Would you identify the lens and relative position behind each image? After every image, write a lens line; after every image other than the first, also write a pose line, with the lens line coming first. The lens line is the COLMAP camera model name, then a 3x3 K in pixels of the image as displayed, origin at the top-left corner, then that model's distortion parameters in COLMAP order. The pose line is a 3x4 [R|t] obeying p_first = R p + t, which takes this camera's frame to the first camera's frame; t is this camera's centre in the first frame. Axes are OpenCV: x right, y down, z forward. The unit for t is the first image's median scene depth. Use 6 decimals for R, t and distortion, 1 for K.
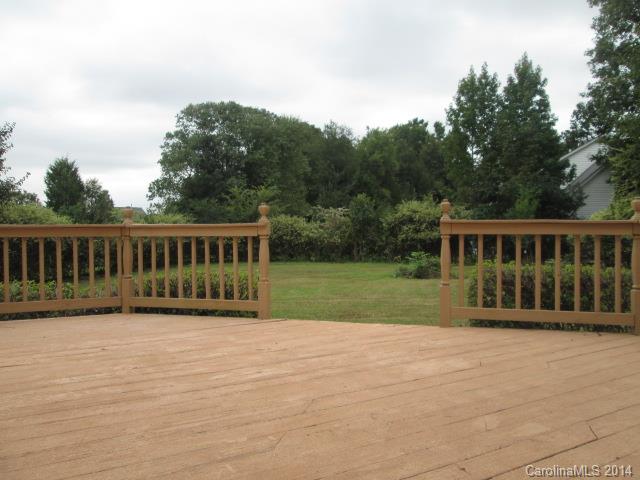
lens RADIAL K [[529.1, 0, 320.0], [0, 529.1, 240.0], [0, 0, 1]] dist [-0.051093, 0.003309]
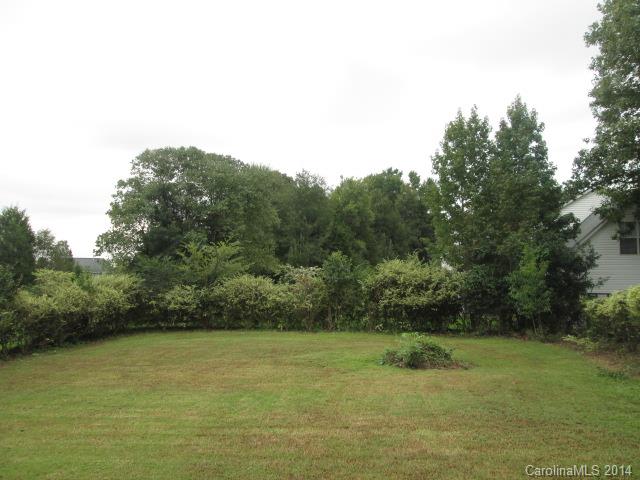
lens RADIAL K [[529.1, 0, 320.0], [0, 529.1, 240.0], [0, 0, 1]] dist [-0.051093, 0.003309]
pose [[0.998733, 0.001866, 0.050281, 0.007331], [0.002712, 0.995863, -0.090826, -0.026665], [-0.050242, 0.090847, 0.994597, 0.132185]]
